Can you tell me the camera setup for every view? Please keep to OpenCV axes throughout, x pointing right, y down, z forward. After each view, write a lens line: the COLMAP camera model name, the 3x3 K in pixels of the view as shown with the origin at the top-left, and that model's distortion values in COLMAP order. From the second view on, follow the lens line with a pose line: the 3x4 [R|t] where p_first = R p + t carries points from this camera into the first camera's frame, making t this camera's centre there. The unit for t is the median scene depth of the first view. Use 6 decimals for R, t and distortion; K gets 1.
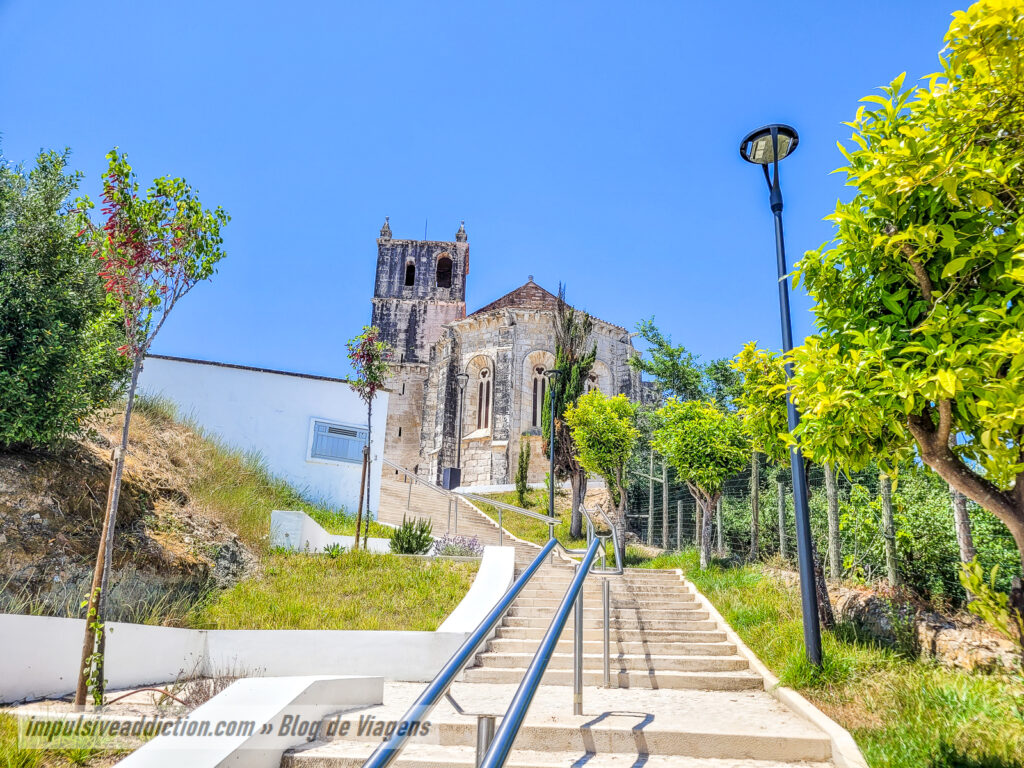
lens RADIAL K [[773.7, 0, 511.9], [0, 773.7, 383.3], [0, 0, 1]] dist [0.034318, -0.040198]
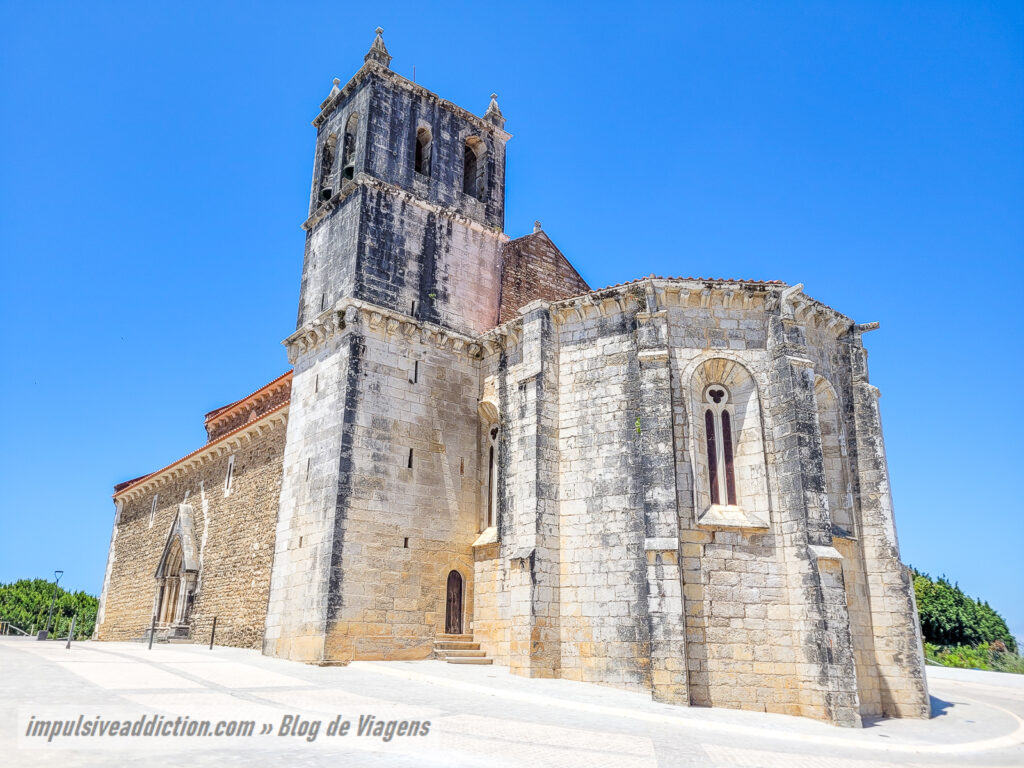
lens RADIAL K [[773.7, 0, 510.9], [0, 773.7, 386.2], [0, 0, 1]] dist [0.034318, -0.040198]
pose [[0.800044, 0.179377, 0.572497, -0.362928], [-0.191833, 0.980645, -0.039179, 0.023305], [-0.568445, -0.078478, 0.818970, 0.533401]]
